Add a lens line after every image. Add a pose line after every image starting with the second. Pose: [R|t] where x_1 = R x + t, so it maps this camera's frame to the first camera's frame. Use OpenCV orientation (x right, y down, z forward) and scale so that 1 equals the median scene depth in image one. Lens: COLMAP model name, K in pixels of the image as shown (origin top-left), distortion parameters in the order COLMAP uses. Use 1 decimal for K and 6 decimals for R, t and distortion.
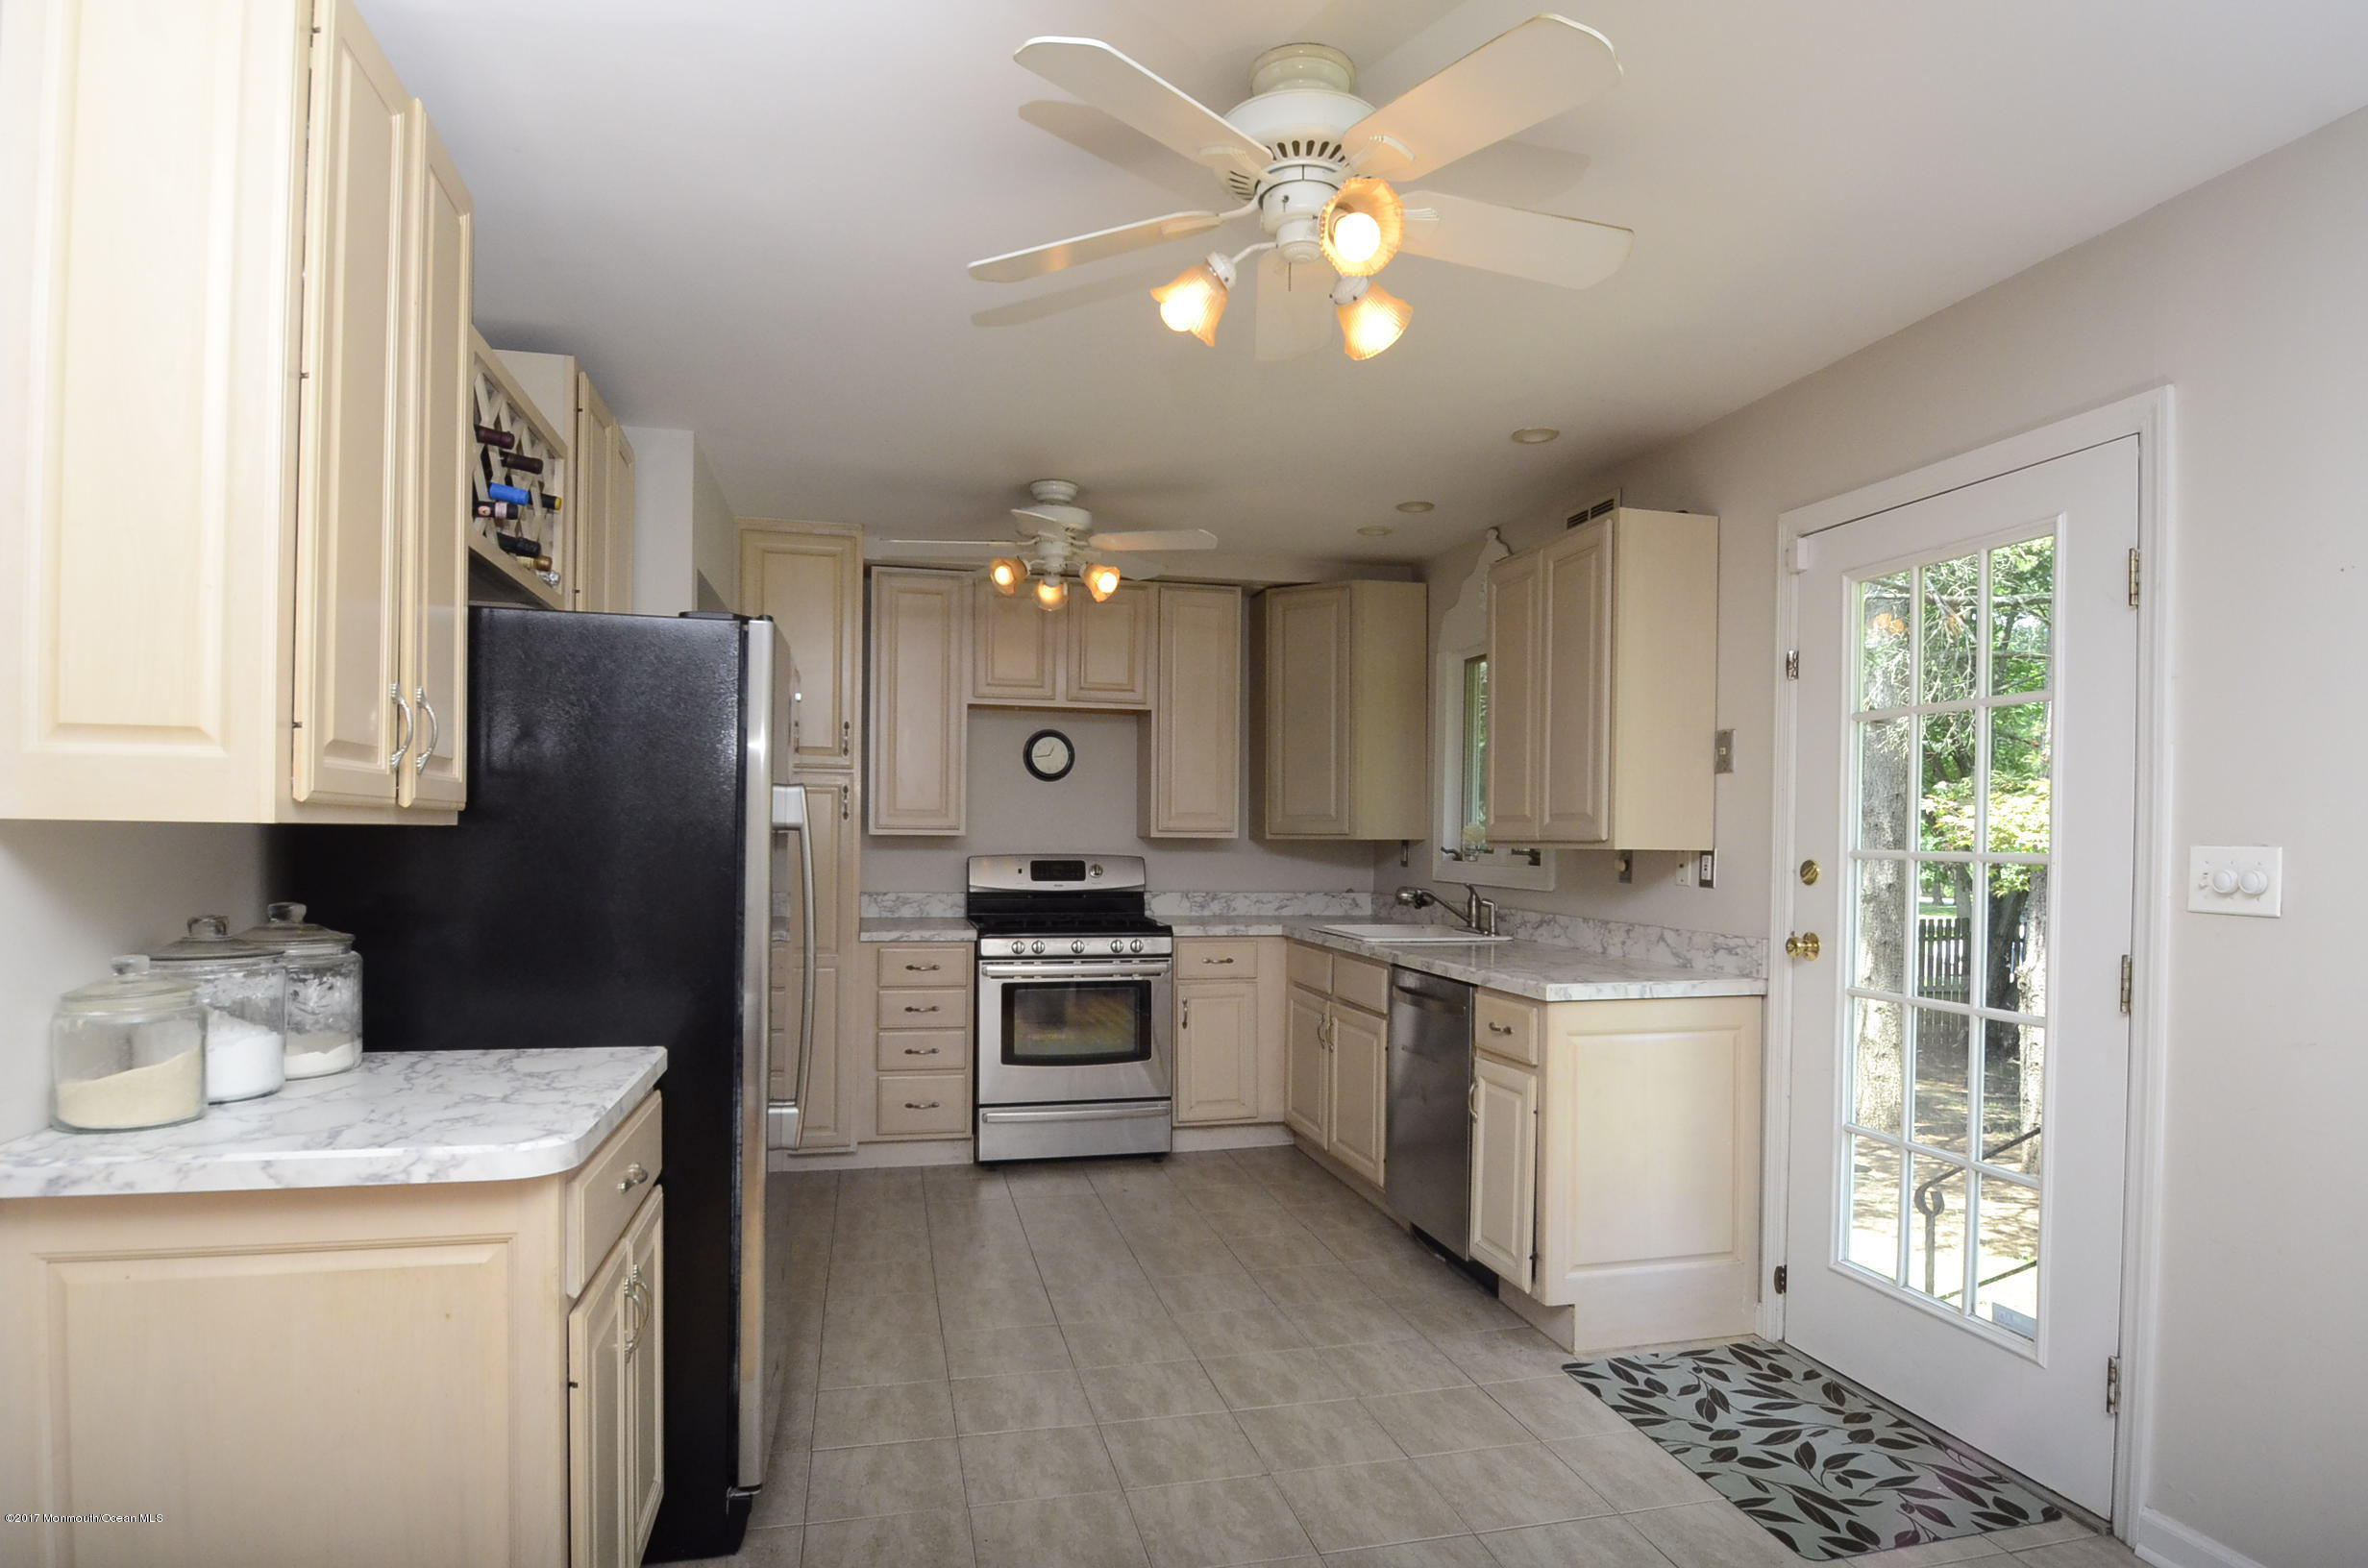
lens RADIAL K [[1315.5, 0, 1187.2], [0, 1315.5, 848.9], [0, 0, 1]] dist [-0.024035, -0.000343]
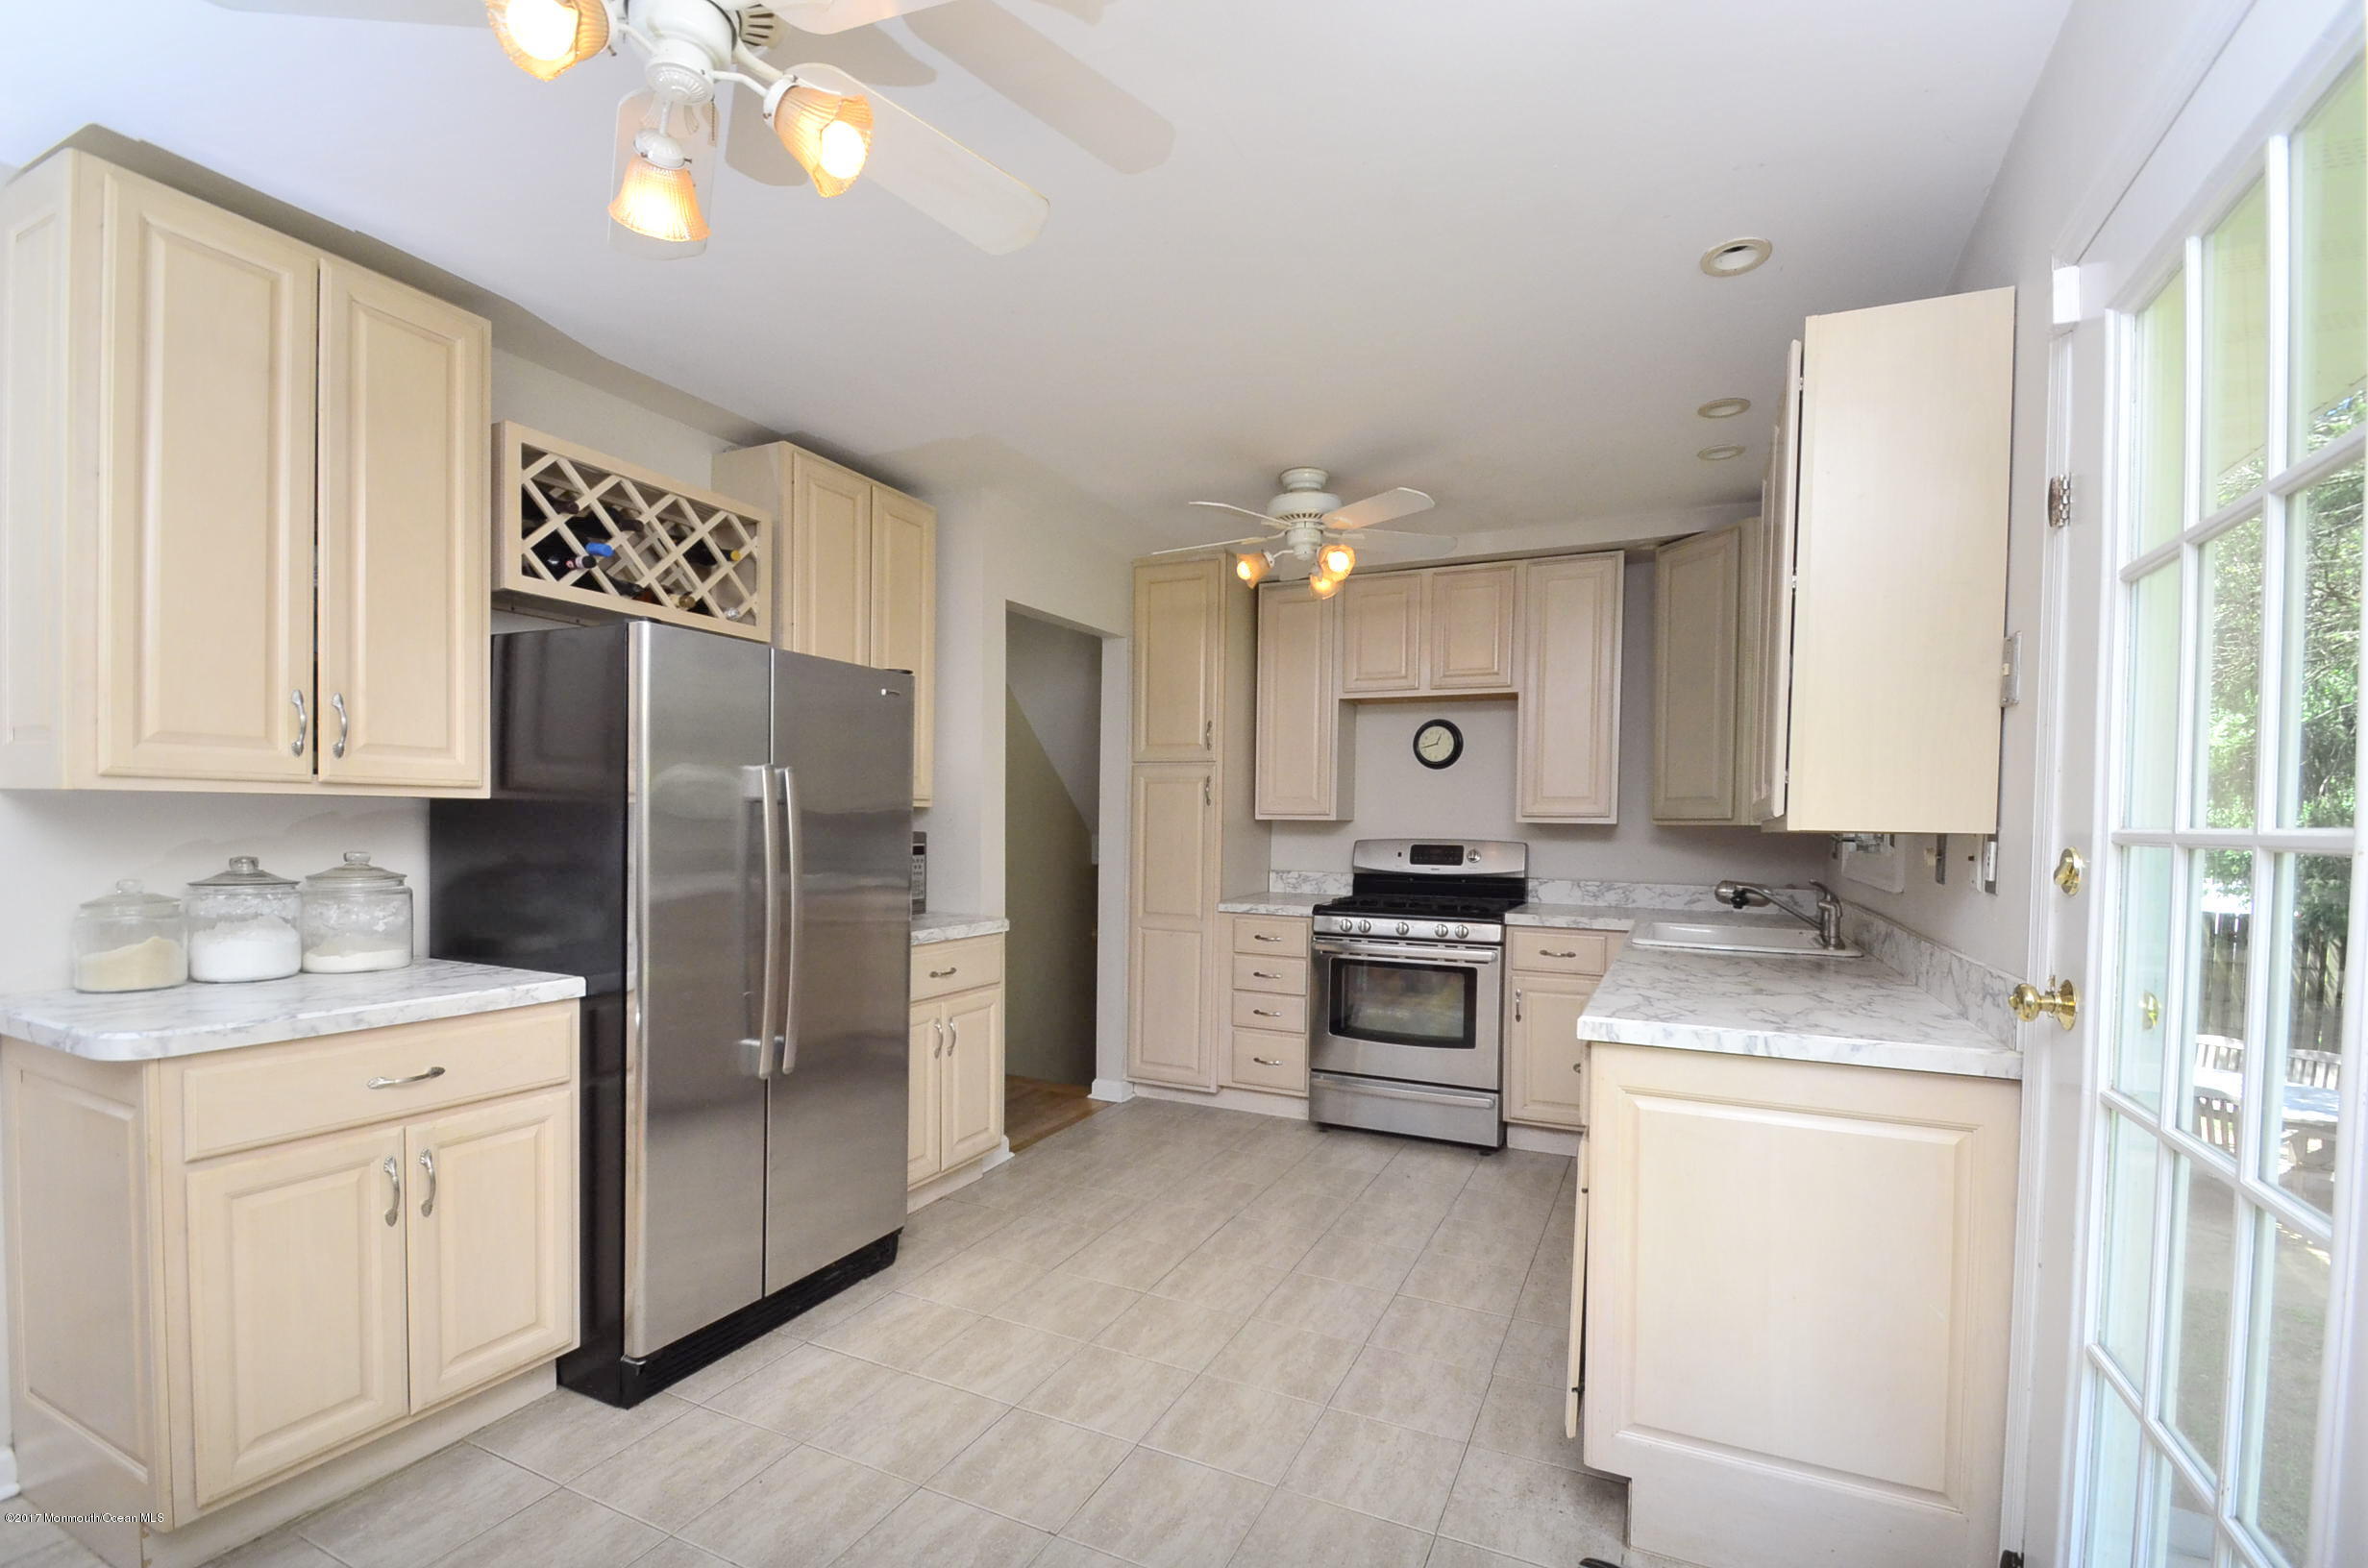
lens RADIAL K [[1030.2, 0, 1194.1], [0, 1030.2, 851.7], [0, 0, 1]] dist [0.002637, -0.011035]
pose [[0.777052, 0.018842, -0.629155, 0.375319], [-0.013002, 0.999819, 0.013885, 0.007344], [0.629303, -0.002609, 0.777156, 0.352910]]
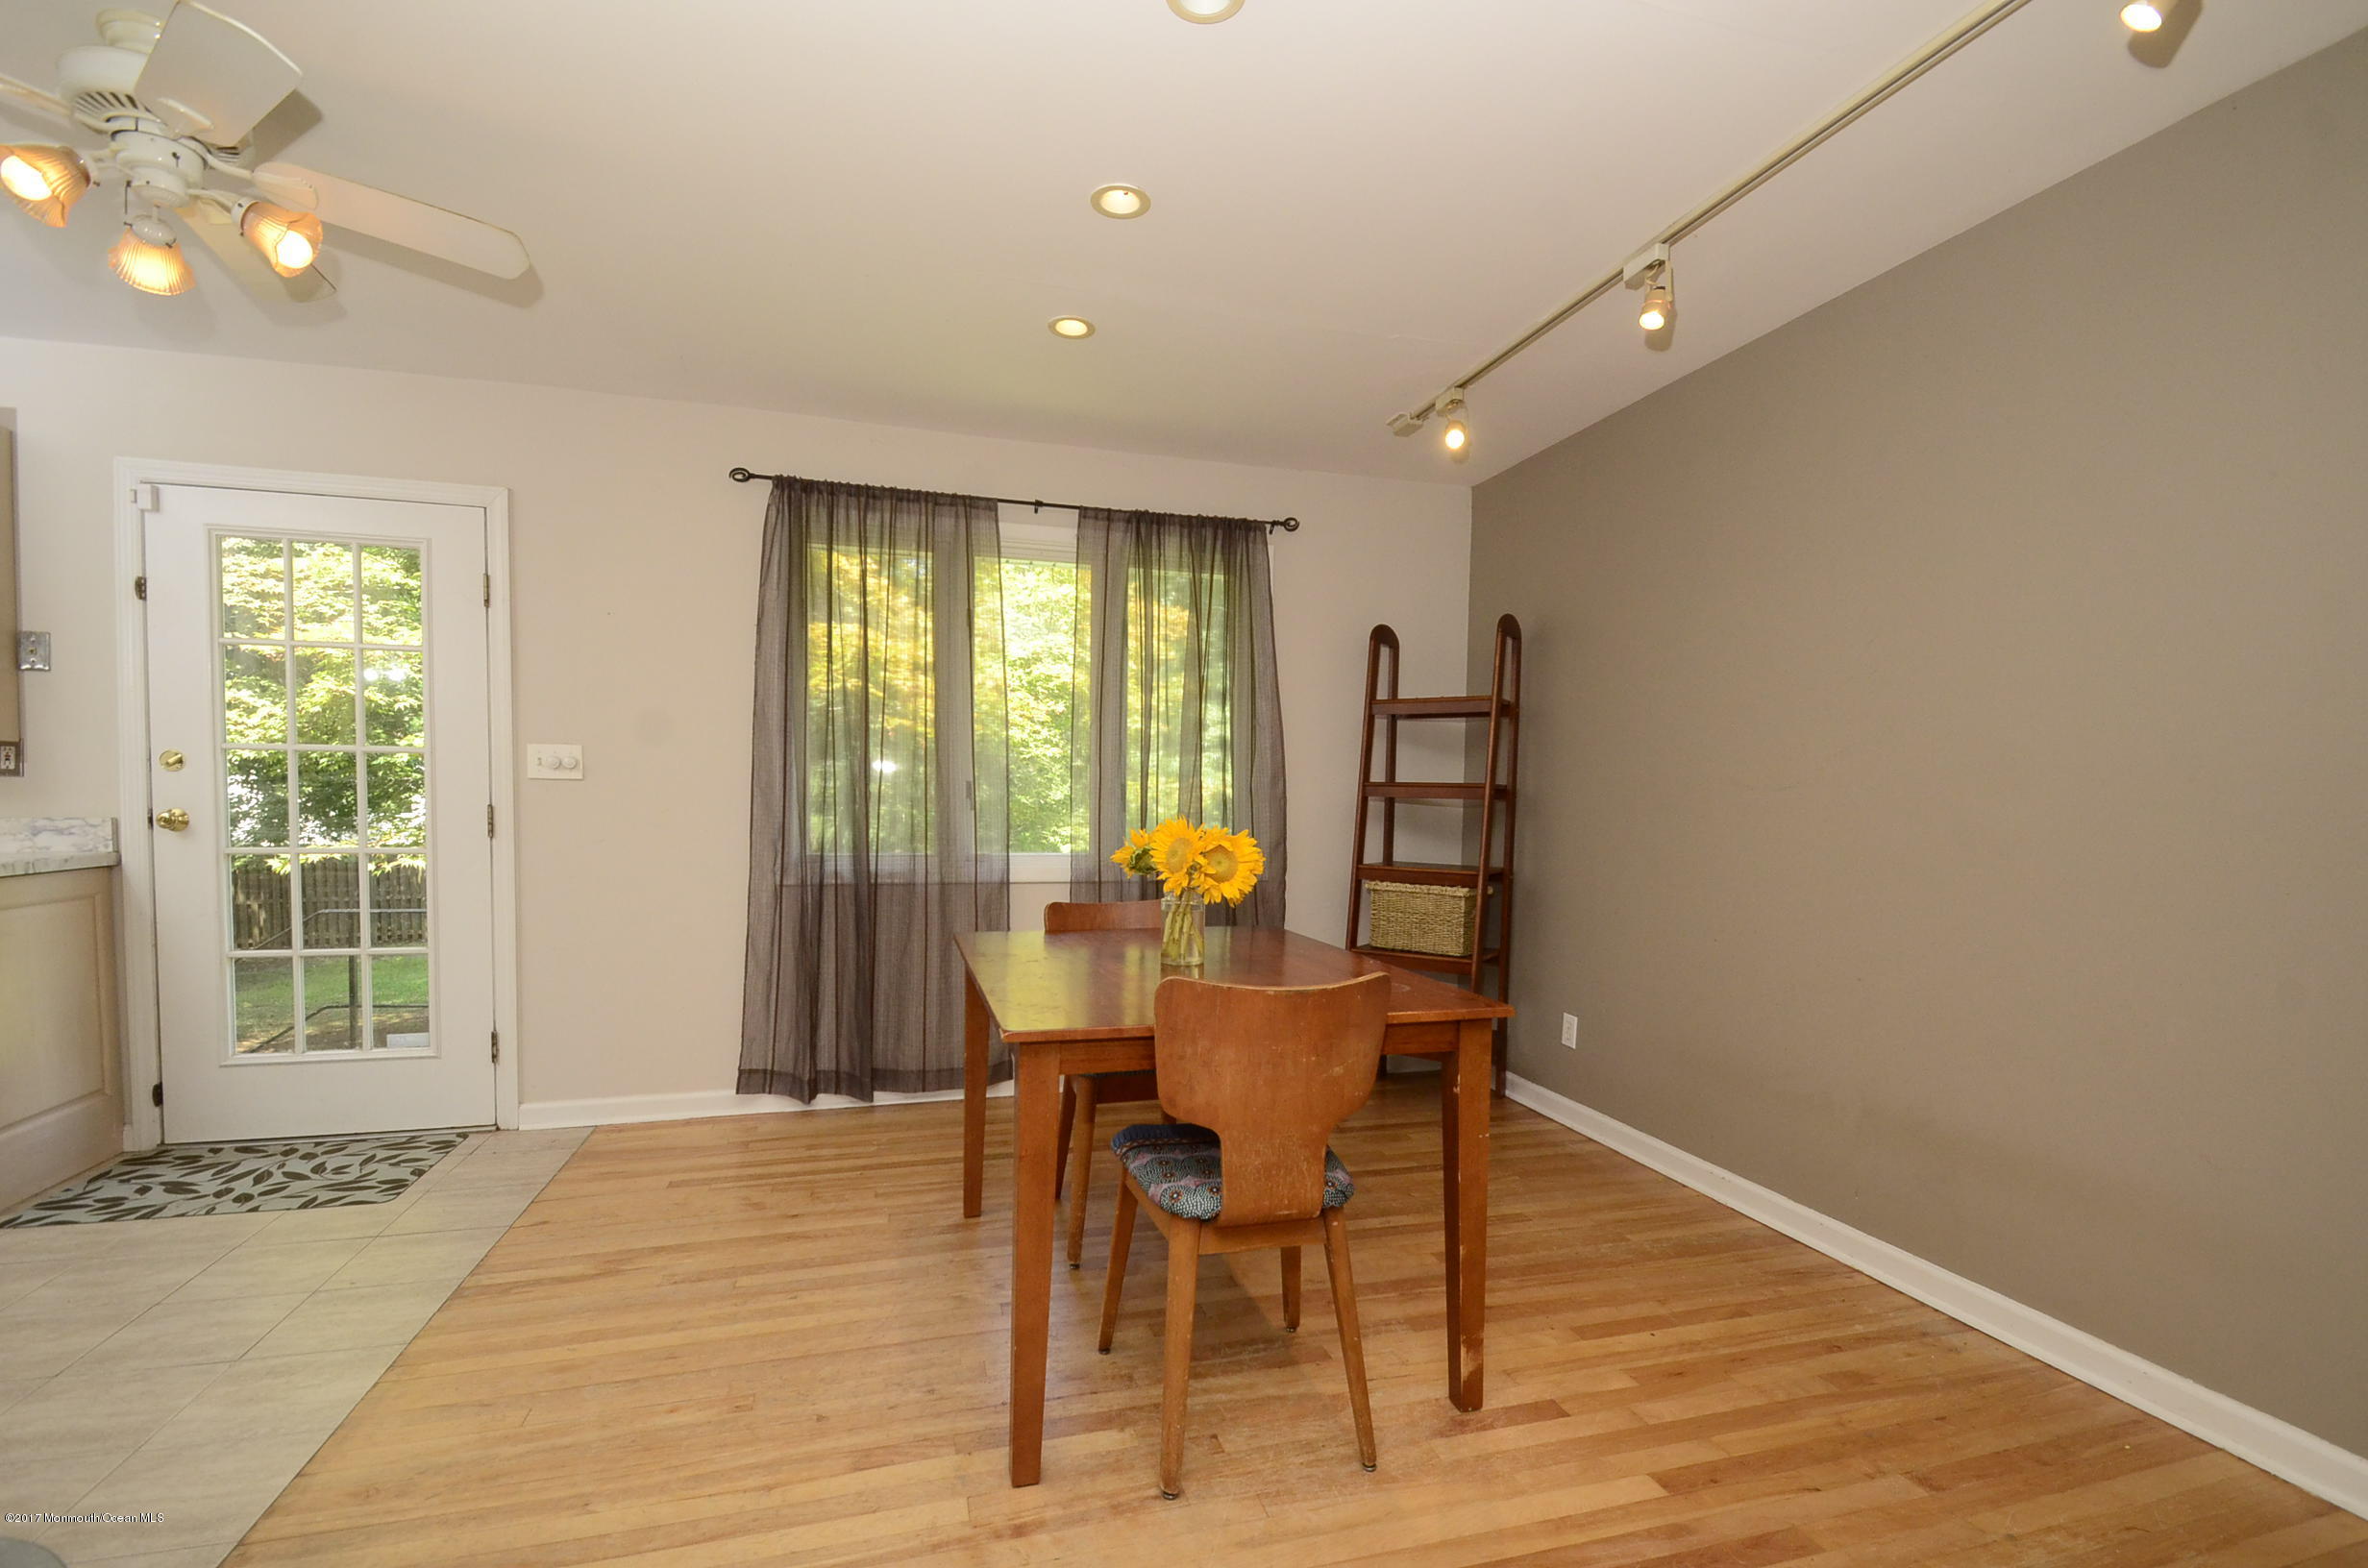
lens RADIAL K [[1034.2, 0, 1191.1], [0, 1034.2, 849.7], [0, 0, 1]] dist [0.015821, -0.018164]
pose [[-0.042487, -0.061670, 0.997192, -0.445118], [-0.003753, 0.998096, 0.061566, 0.031431], [-0.999090, -0.001126, -0.042637, 0.061480]]
